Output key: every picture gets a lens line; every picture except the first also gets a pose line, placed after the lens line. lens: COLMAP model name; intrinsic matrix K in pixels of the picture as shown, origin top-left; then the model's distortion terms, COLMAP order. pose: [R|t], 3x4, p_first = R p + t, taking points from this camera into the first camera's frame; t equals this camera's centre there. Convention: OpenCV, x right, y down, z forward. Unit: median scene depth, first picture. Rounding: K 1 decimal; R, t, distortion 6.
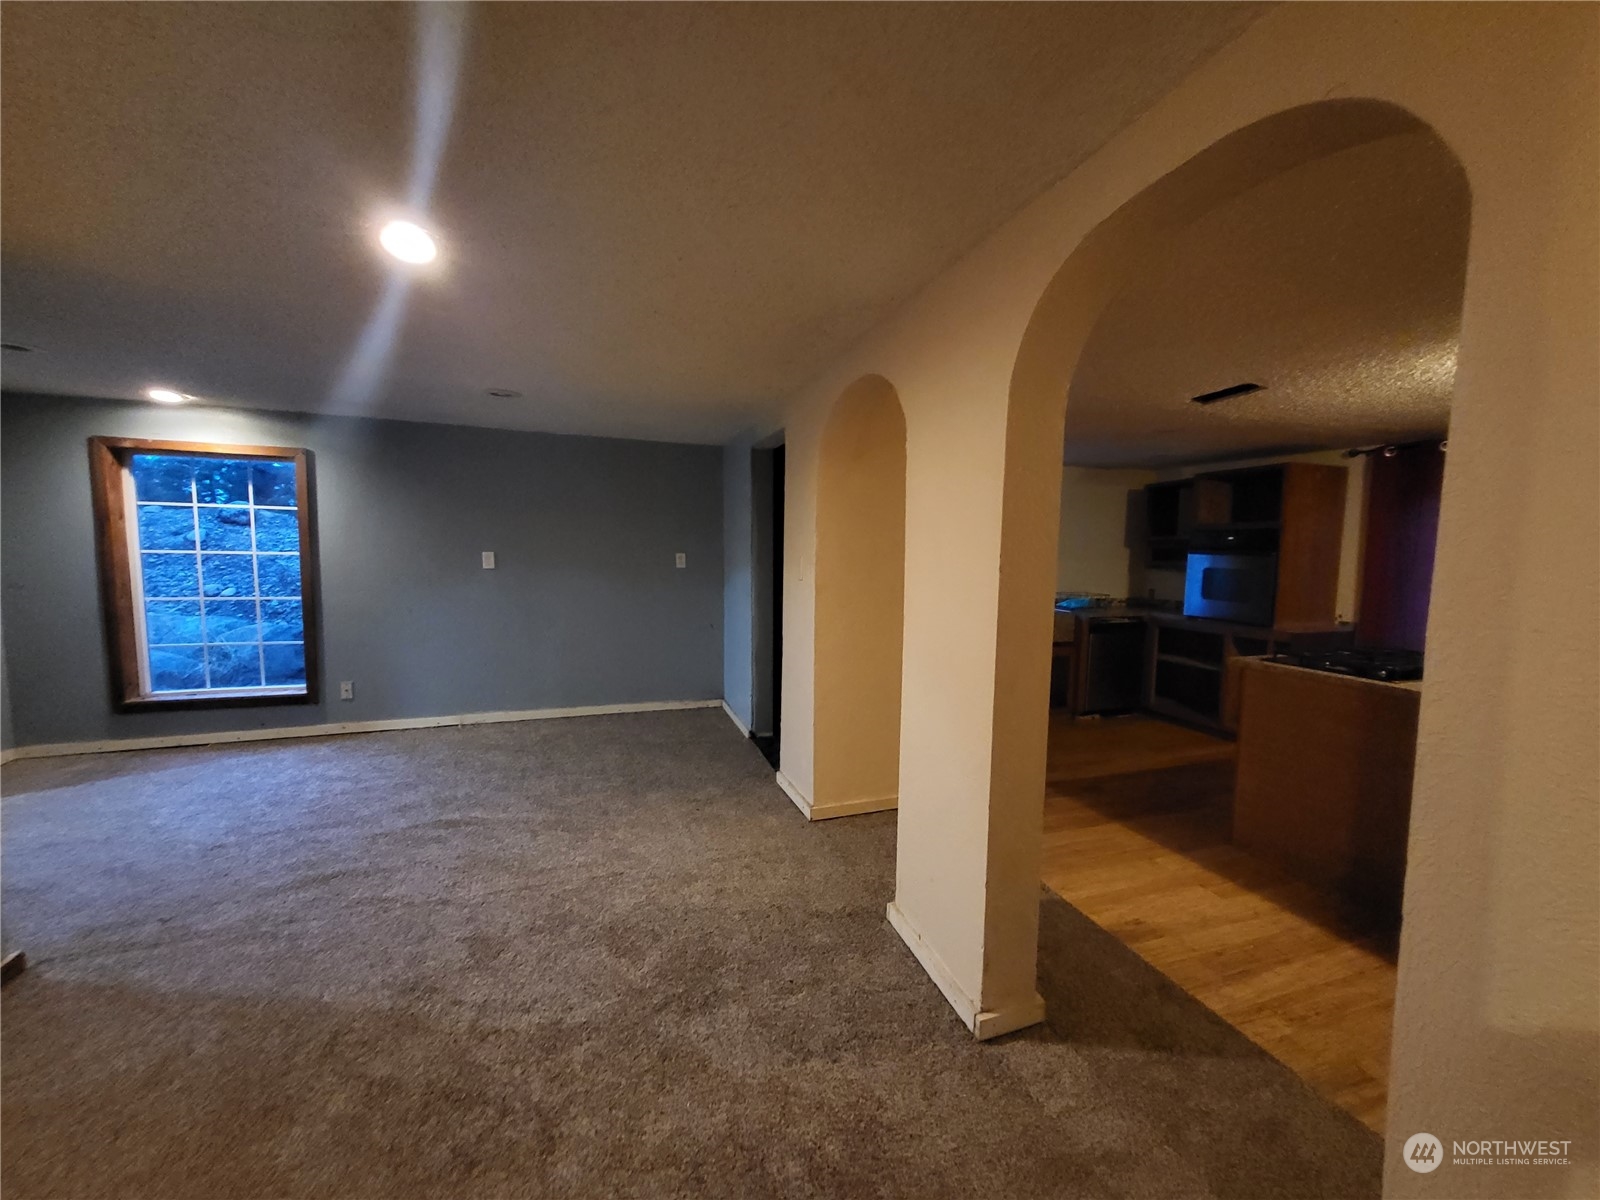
lens RADIAL K [[628.9, 0, 812.8], [0, 628.9, 607.6], [0, 0, 1]] dist [0.007062, -0.000305]
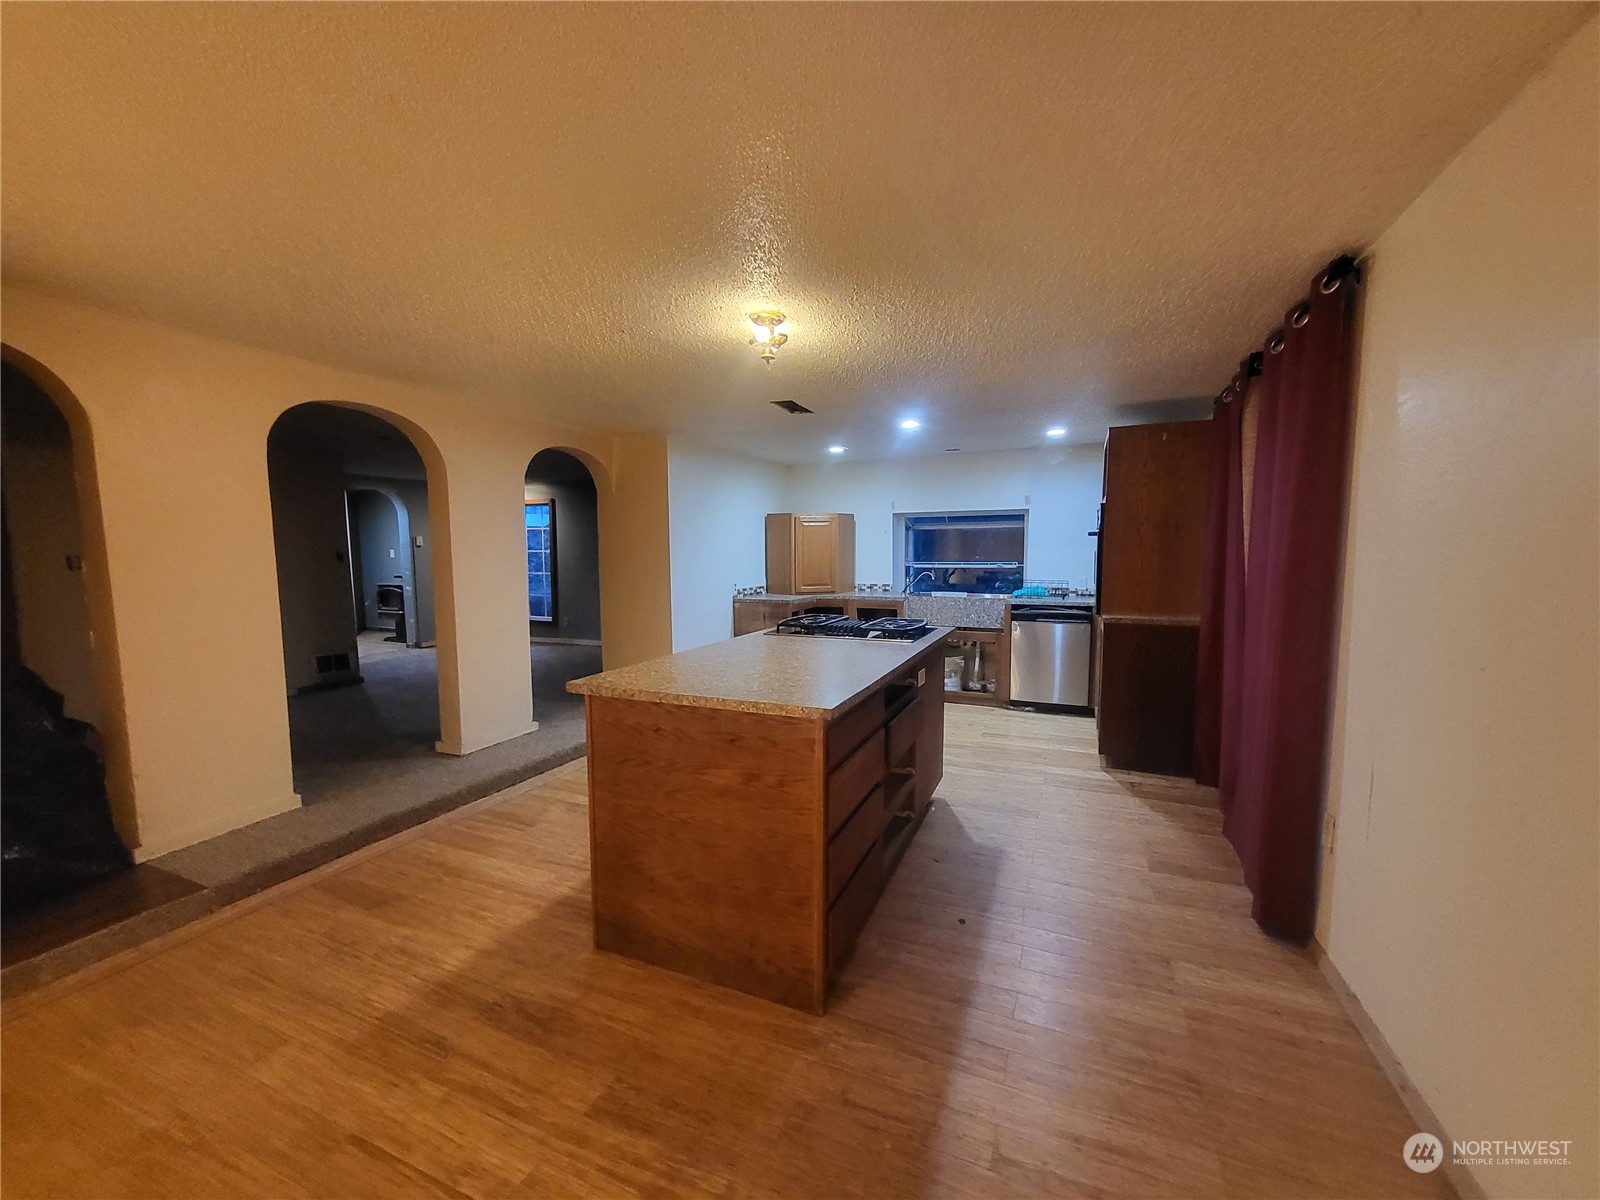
lens RADIAL K [[628.9, 0, 812.8], [0, 628.9, 607.6], [0, 0, 1]] dist [0.007062, -0.000305]
pose [[0.741352, 0.045404, -0.669579, 1.507088], [-0.045281, 0.998819, 0.017594, 0.026136], [0.669587, 0.017276, 0.742533, 0.101209]]
